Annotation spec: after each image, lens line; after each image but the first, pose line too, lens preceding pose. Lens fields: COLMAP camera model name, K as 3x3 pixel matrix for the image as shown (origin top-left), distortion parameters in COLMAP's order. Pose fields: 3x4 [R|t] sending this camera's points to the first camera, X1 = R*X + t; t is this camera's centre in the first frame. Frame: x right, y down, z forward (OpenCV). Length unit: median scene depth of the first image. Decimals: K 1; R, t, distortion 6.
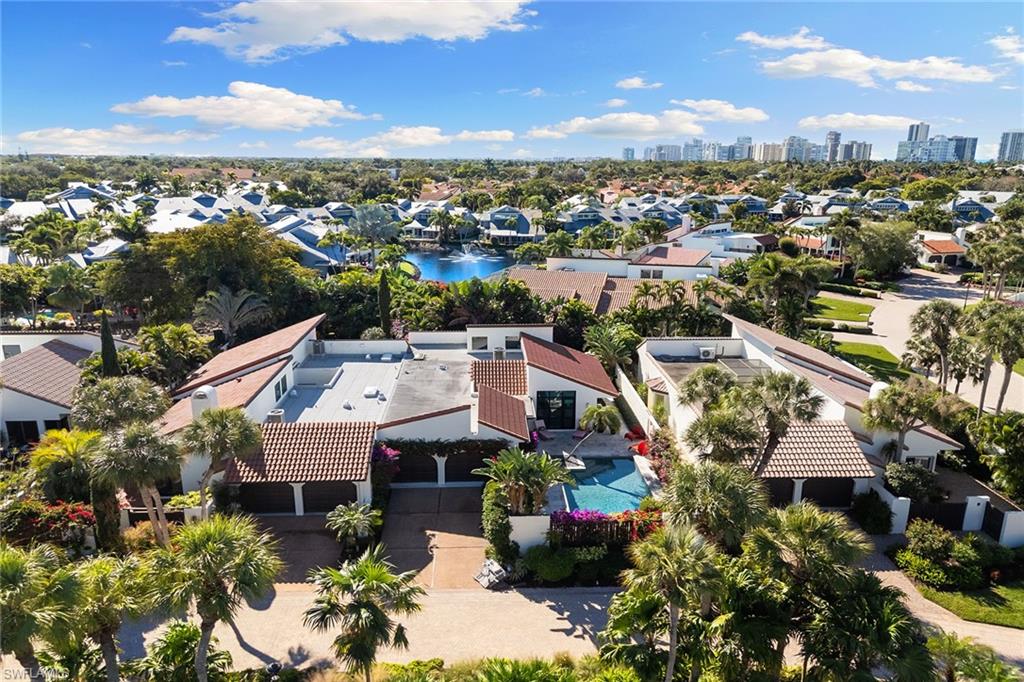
lens RADIAL K [[694.5, 0, 512.0], [0, 694.5, 341.0], [0, 0, 1]] dist [0.000616, -0.000008]
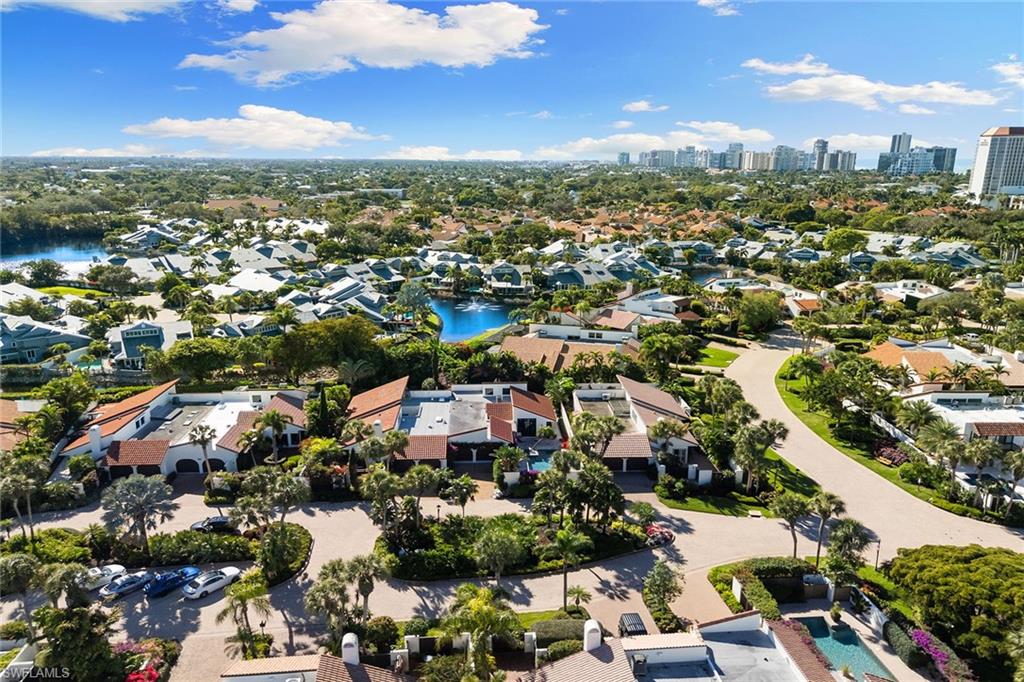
lens RADIAL K [[702.3, 0, 514.4], [0, 702.3, 314.7], [0, 0, 1]] dist [0.007010, 0.001140]
pose [[0.999982, -0.000957, 0.005957, 0.006648], [0.001167, 0.999376, -0.035315, -0.078544], [-0.005920, 0.035321, 0.999358, -0.534091]]
